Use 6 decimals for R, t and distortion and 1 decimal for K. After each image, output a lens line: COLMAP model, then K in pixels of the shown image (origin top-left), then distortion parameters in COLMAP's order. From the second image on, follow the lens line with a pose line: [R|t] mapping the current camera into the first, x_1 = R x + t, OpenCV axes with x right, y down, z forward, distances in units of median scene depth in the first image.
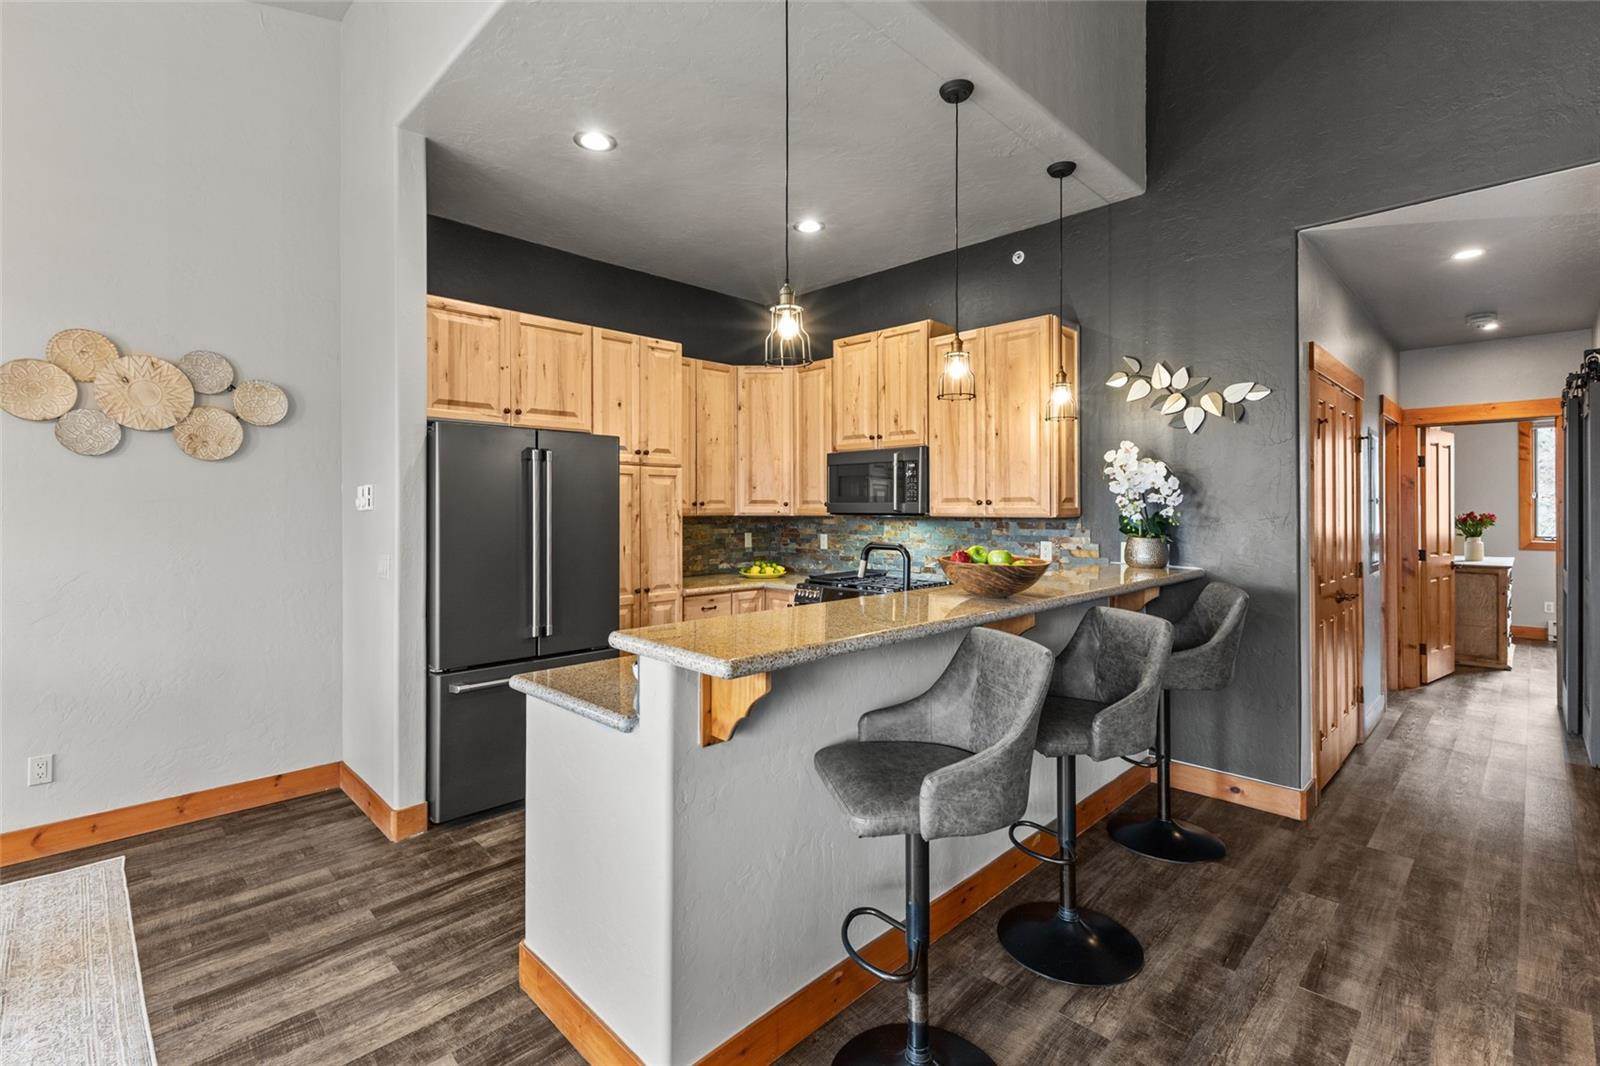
lens RADIAL K [[723.8, 0, 791.8], [0, 723.8, 505.4], [0, 0, 1]] dist [0.007984, 0.000122]
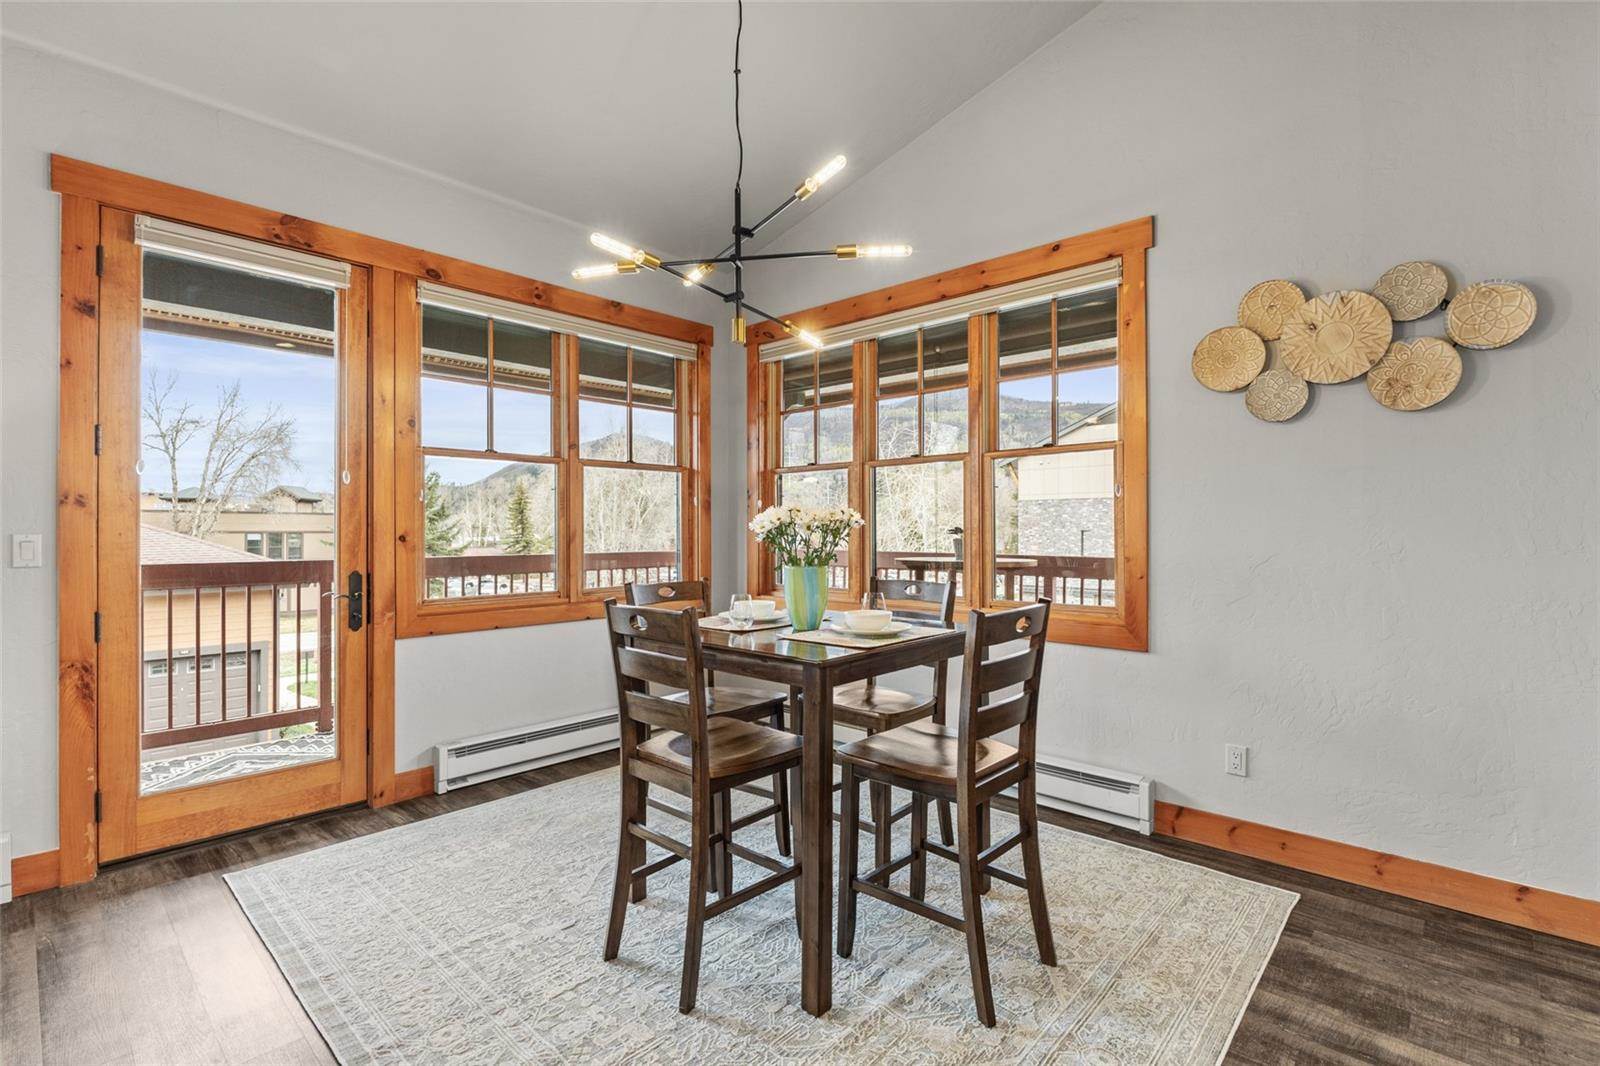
lens RADIAL K [[731.3, 0, 800.0], [0, 731.3, 533.0], [0, 0, 1]] dist [-0.010604, 0.000051]
pose [[0.045608, 0.000795, -0.998959, -0.081971], [0.005578, 0.999984, 0.001051, 0.046005], [0.998944, -0.005620, 0.045602, 0.283815]]
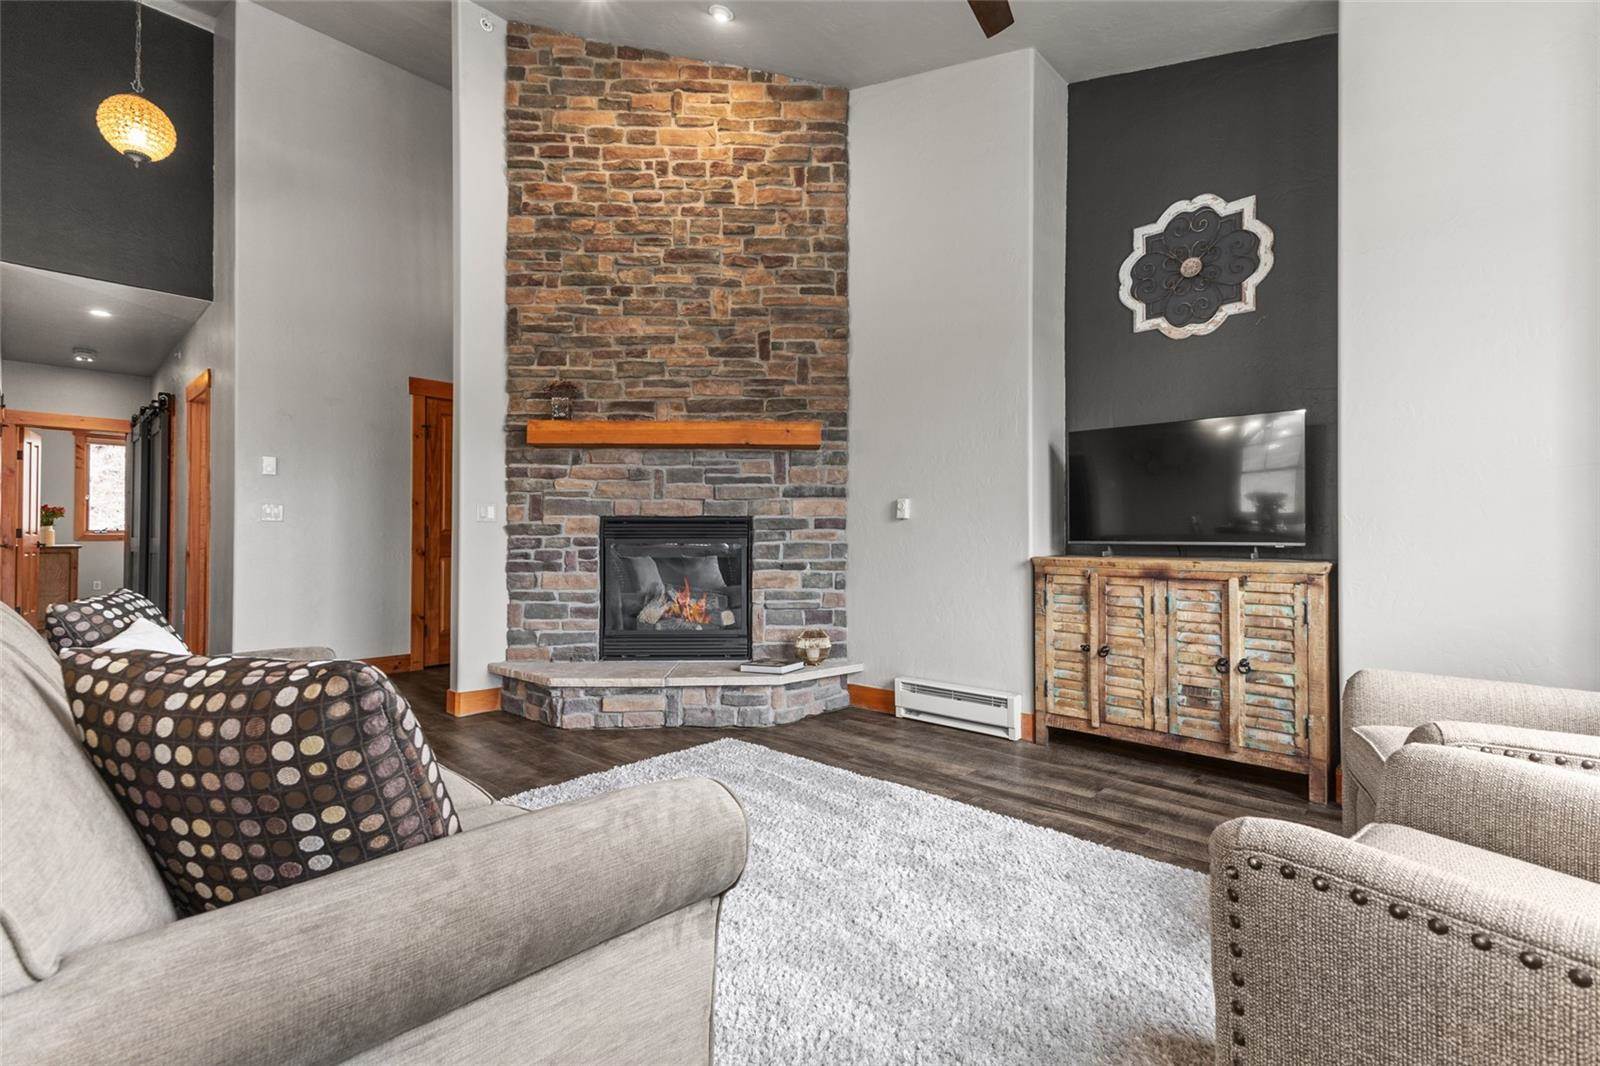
lens RADIAL K [[726.2, 0, 802.9], [0, 726.2, 528.9], [0, 0, 1]] dist [0.015199, -0.000300]
pose [[-0.038745, 0.013547, 0.999157, -0.567231], [-0.005883, 0.999888, -0.013785, 0.099871], [-0.999232, -0.006412, -0.038661, -0.346221]]
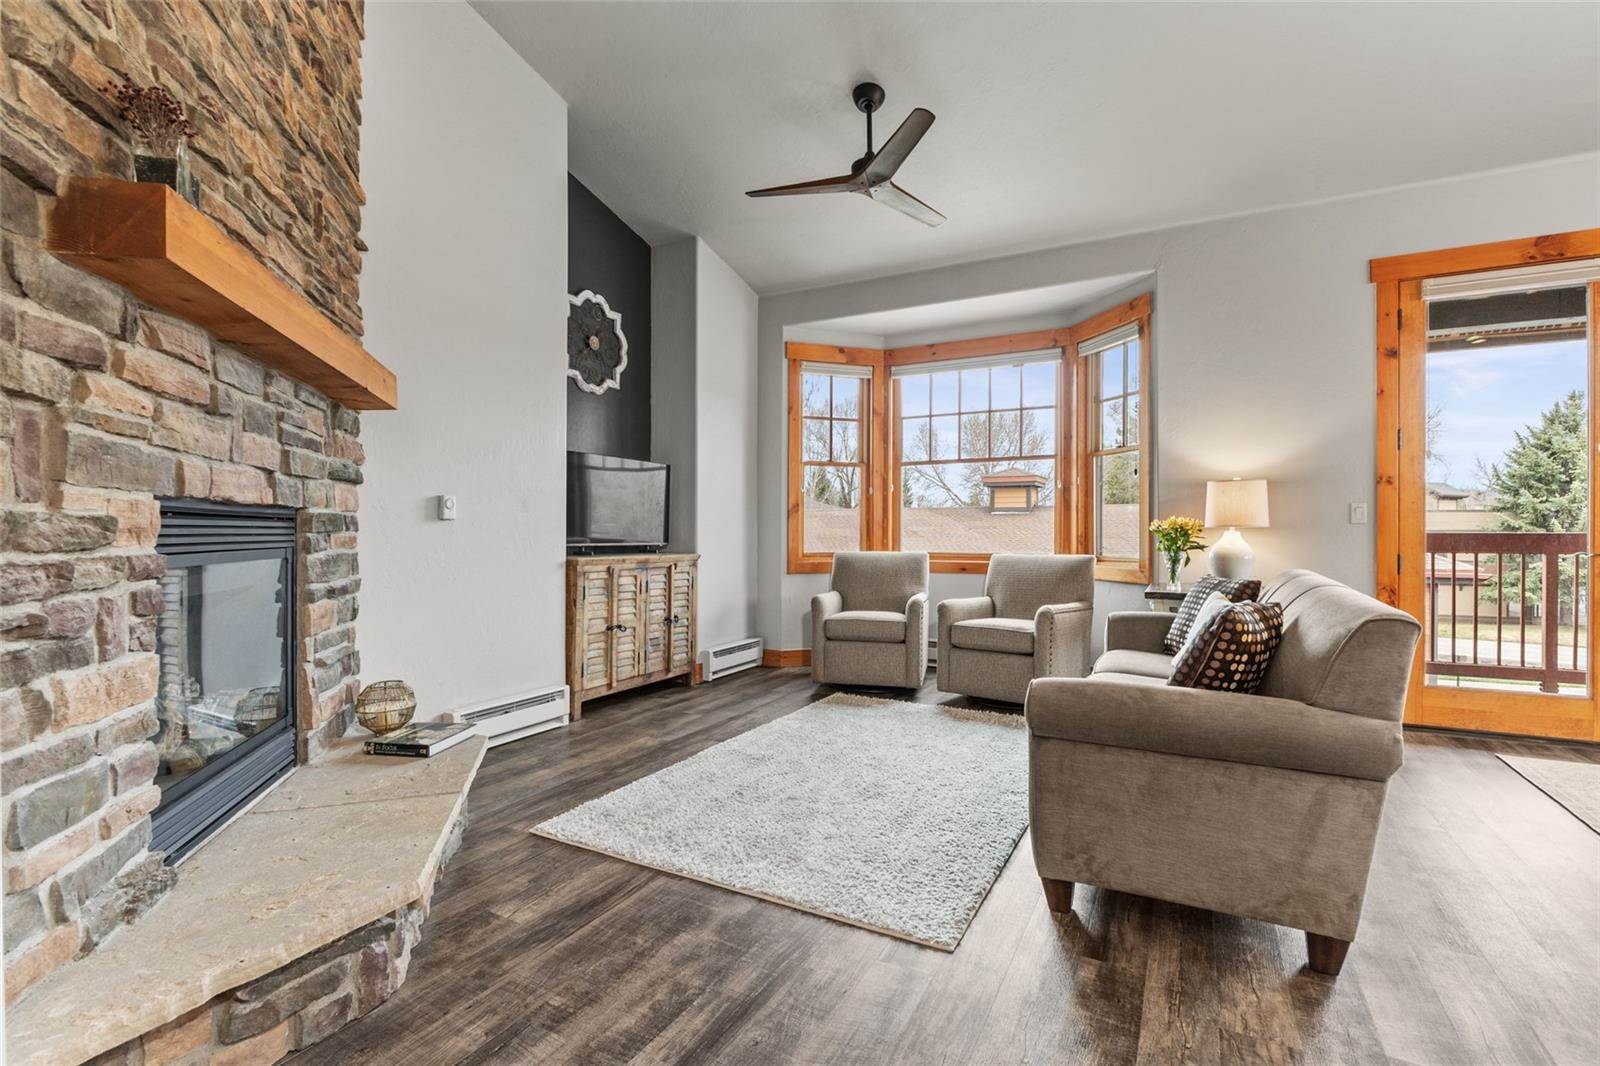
lens RADIAL K [[731.3, 0, 800.0], [0, 731.3, 533.0], [0, 0, 1]] dist [-0.010604, 0.000051]
pose [[-0.956216, -0.003002, -0.292647, 0.280583], [-0.001714, 0.999988, -0.004660, 0.089405], [0.292658, -0.003954, -0.956209, 0.376215]]
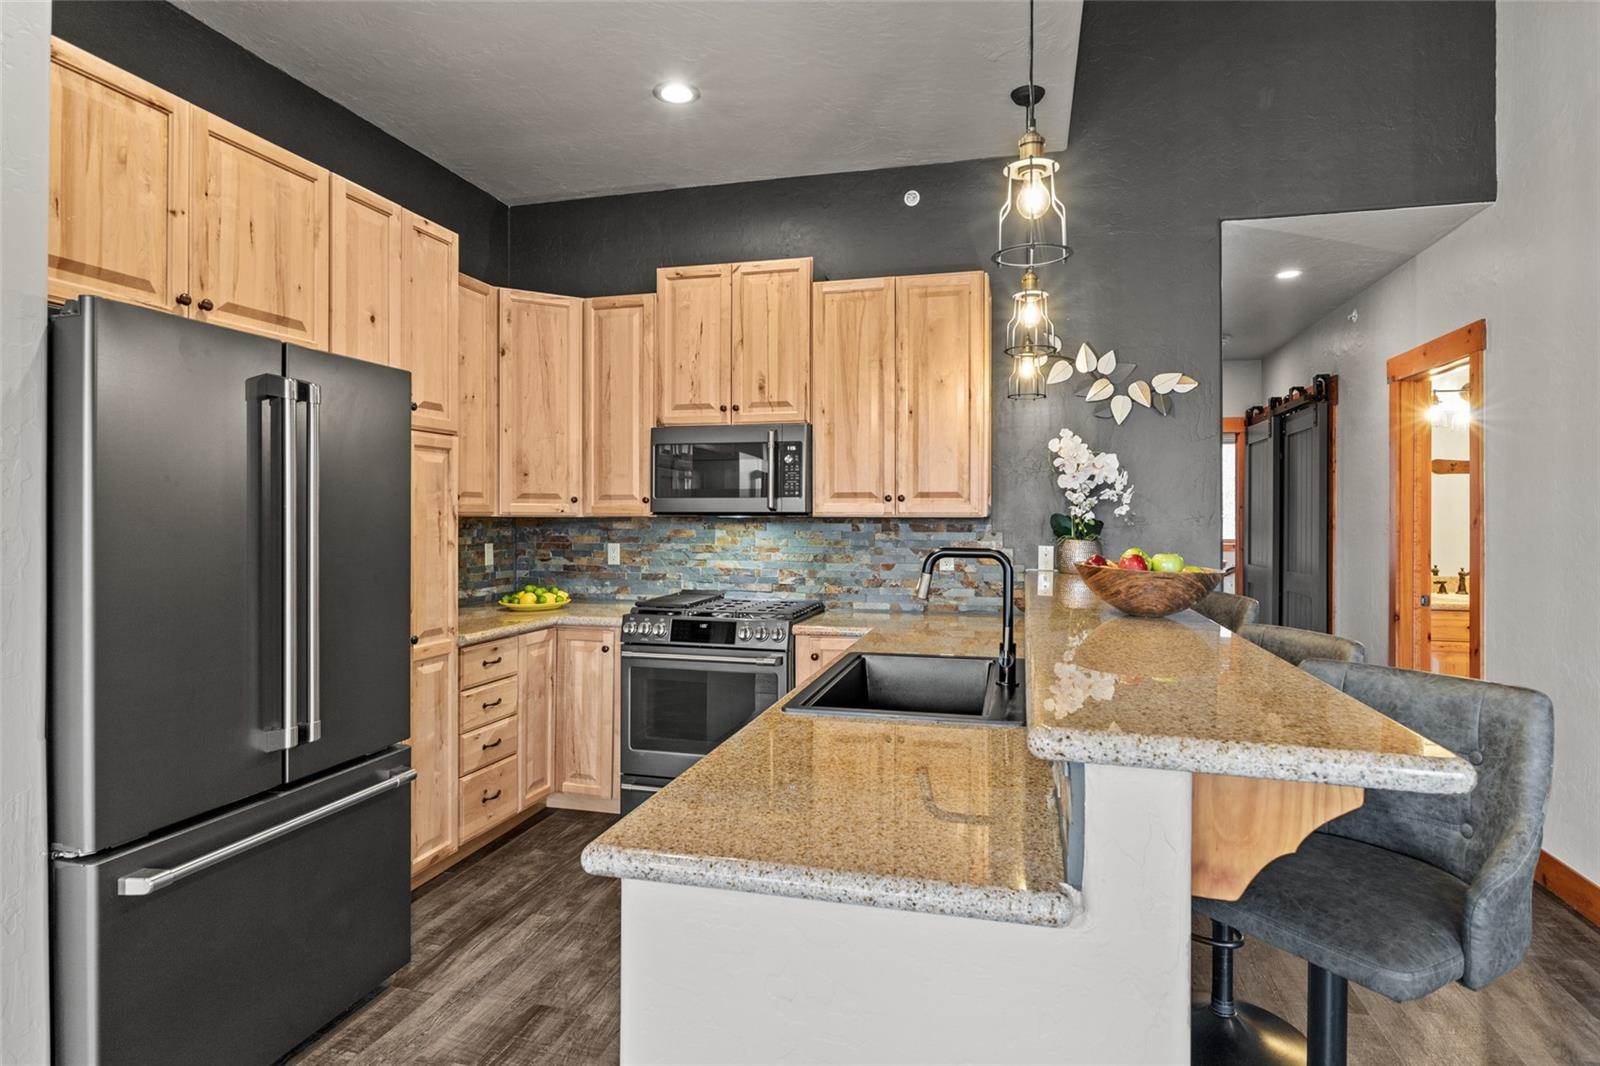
lens RADIAL K [[849.6, 0, 800.6], [0, 849.6, 514.1], [0, 0, 1]] dist [-0.007057, -0.001980]
pose [[0.860475, 0.003496, 0.509481, -0.287244], [-0.004765, 0.999988, 0.001186, 0.012153], [-0.509471, -0.003448, 0.860481, 0.252406]]
